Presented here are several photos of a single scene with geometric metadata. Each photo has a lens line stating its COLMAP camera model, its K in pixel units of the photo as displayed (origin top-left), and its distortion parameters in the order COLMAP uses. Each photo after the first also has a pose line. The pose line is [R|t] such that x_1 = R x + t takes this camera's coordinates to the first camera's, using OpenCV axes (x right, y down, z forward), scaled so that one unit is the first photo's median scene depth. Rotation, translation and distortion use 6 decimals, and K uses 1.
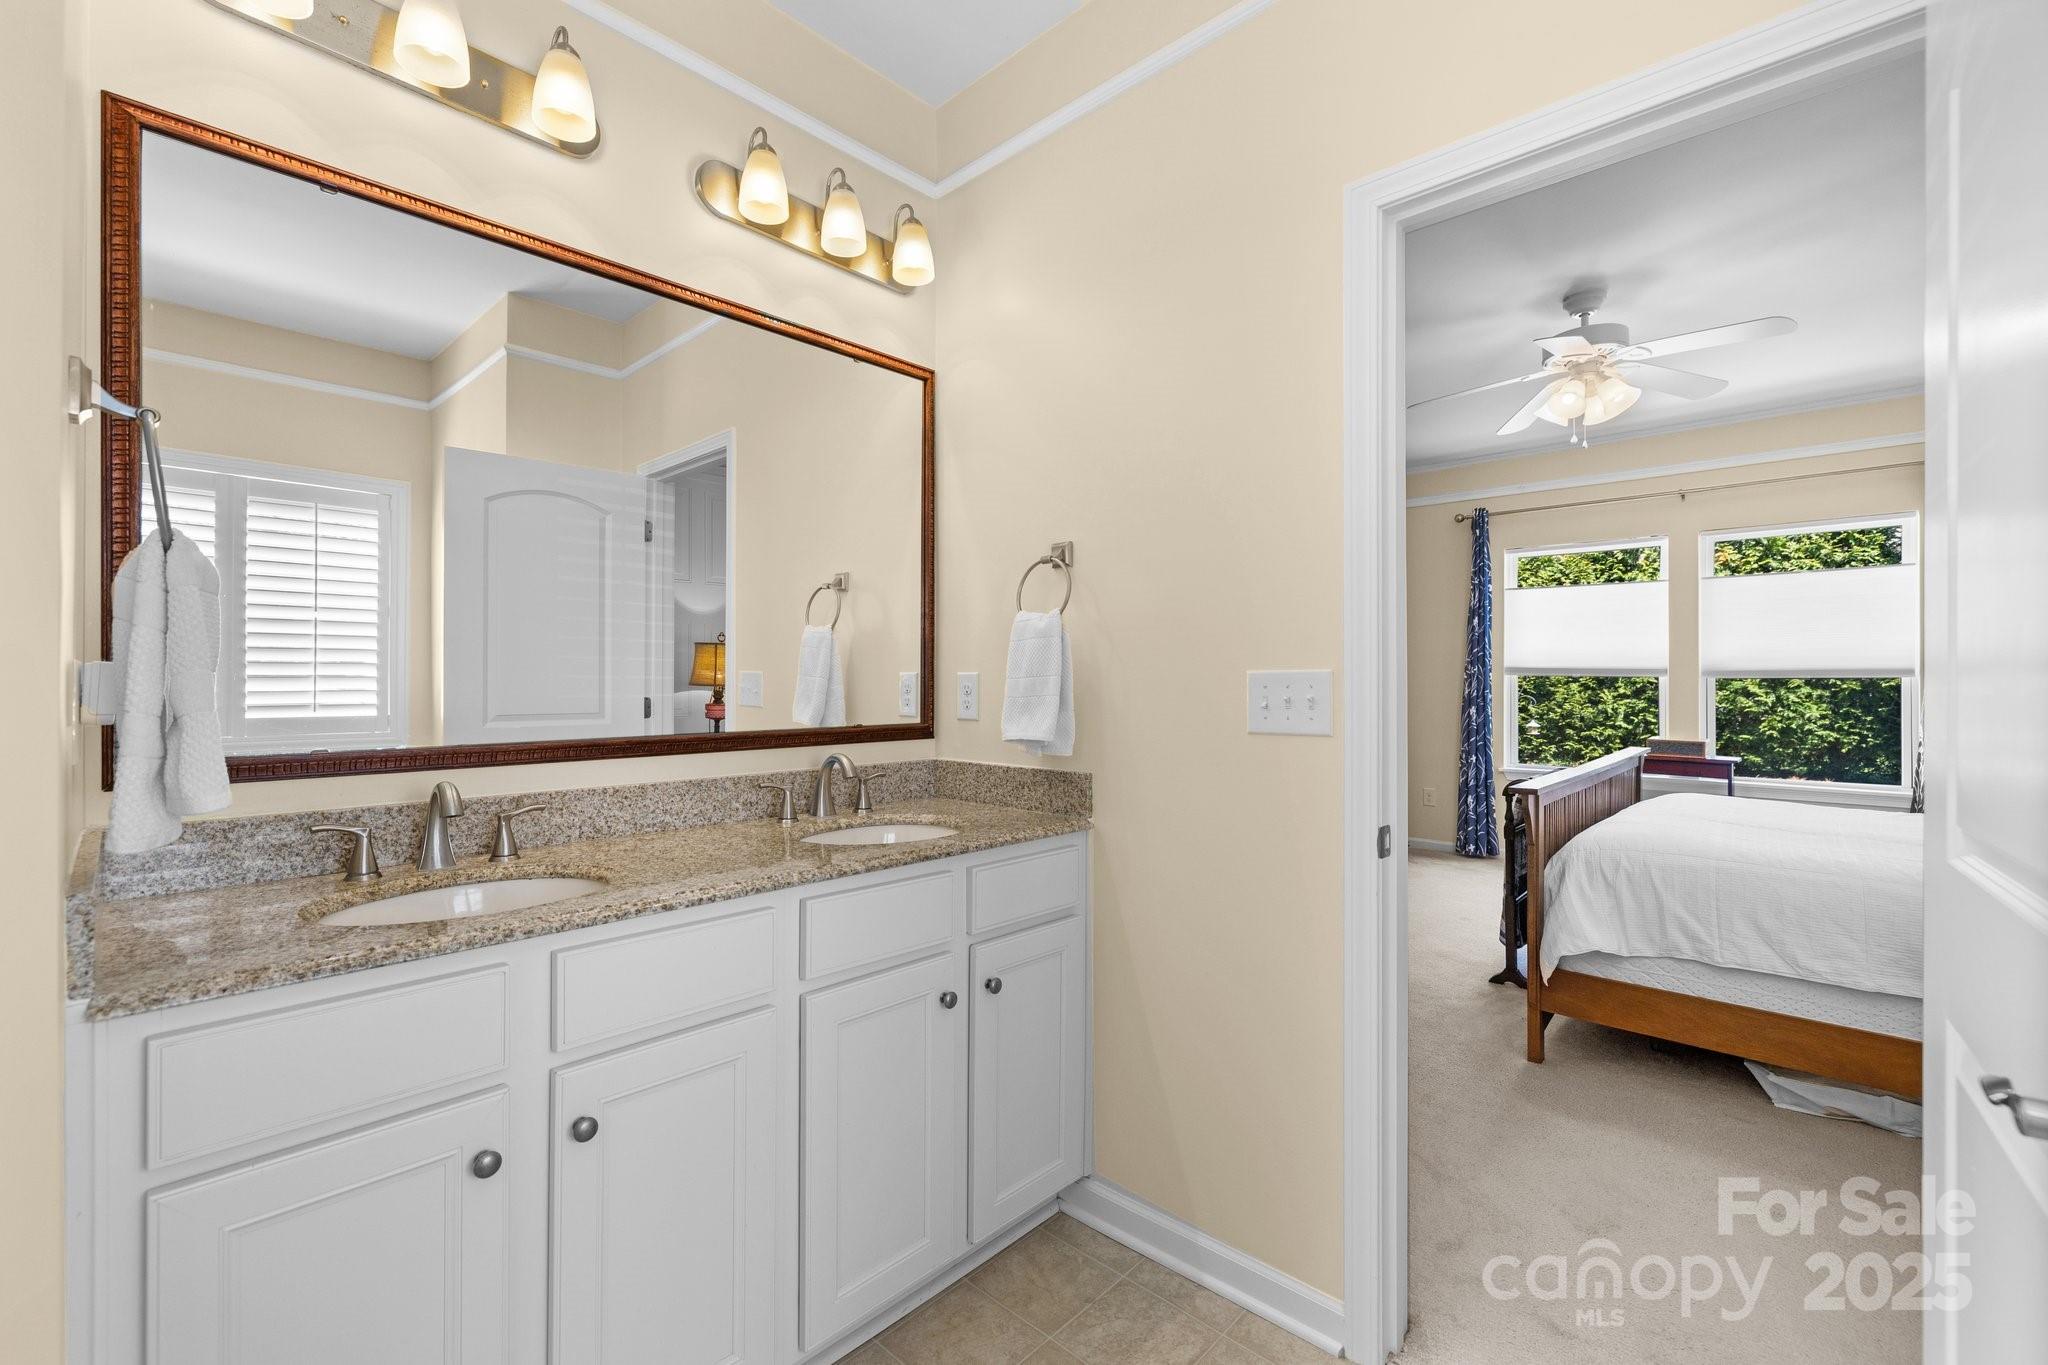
lens RADIAL K [[865.4, 0, 1006.5], [0, 865.4, 677.2], [0, 0, 1]] dist [-0.001361, -0.000289]
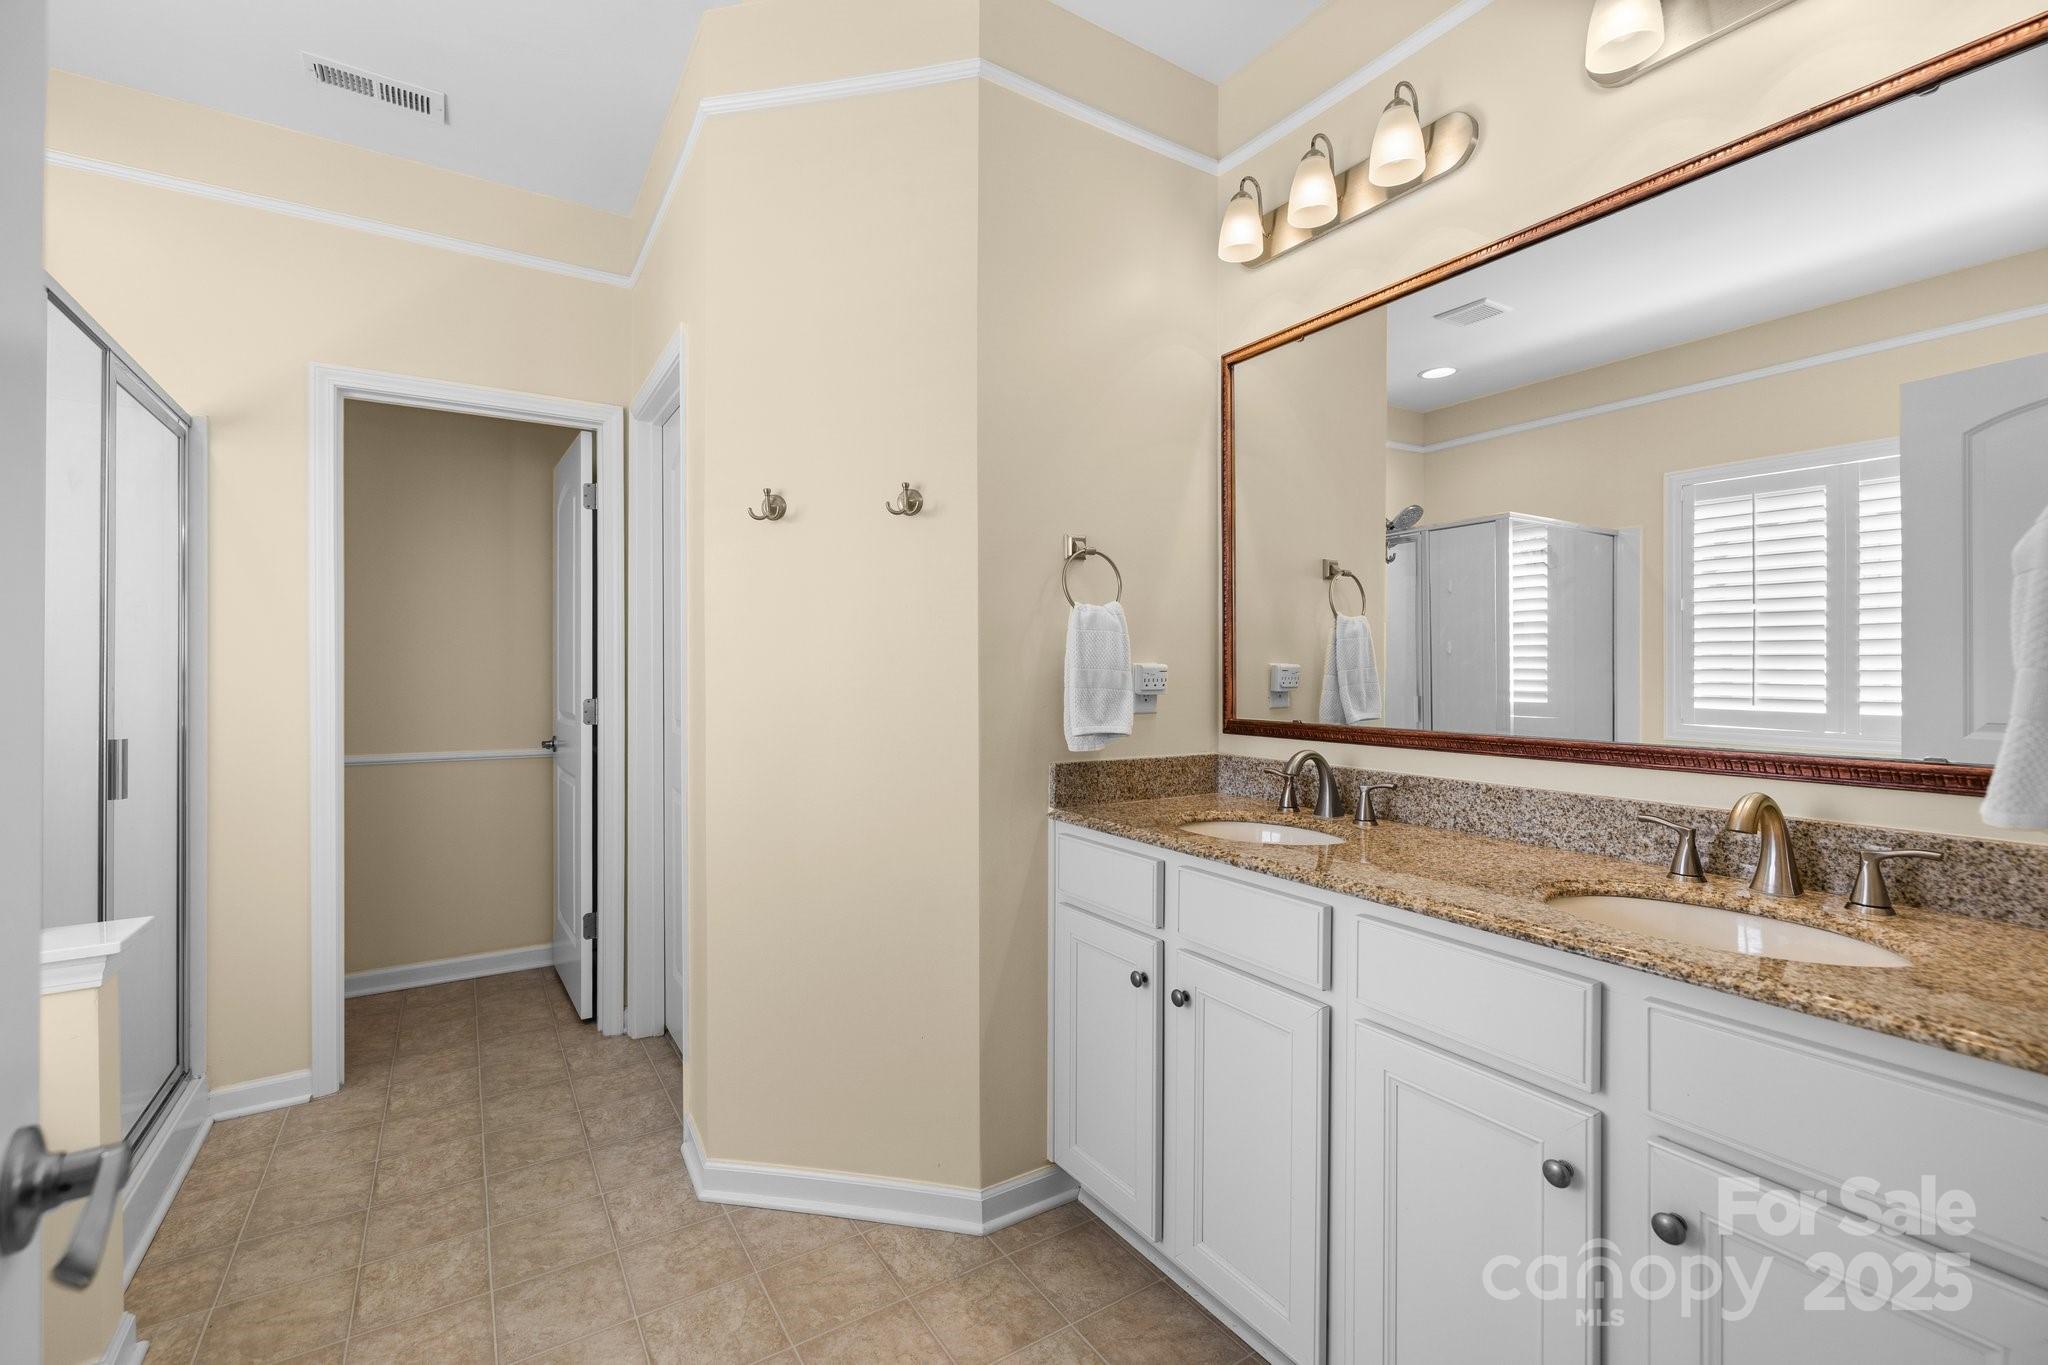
lens RADIAL K [[876.0, 0, 1001.6], [0, 876.0, 655.5], [0, 0, 1]] dist [-0.000951, -0.000806]
pose [[-0.241828, -0.015935, -0.970188, 0.614644], [0.000279, 0.999864, -0.016492, -0.001763], [0.970319, -0.004259, -0.241790, 0.688976]]
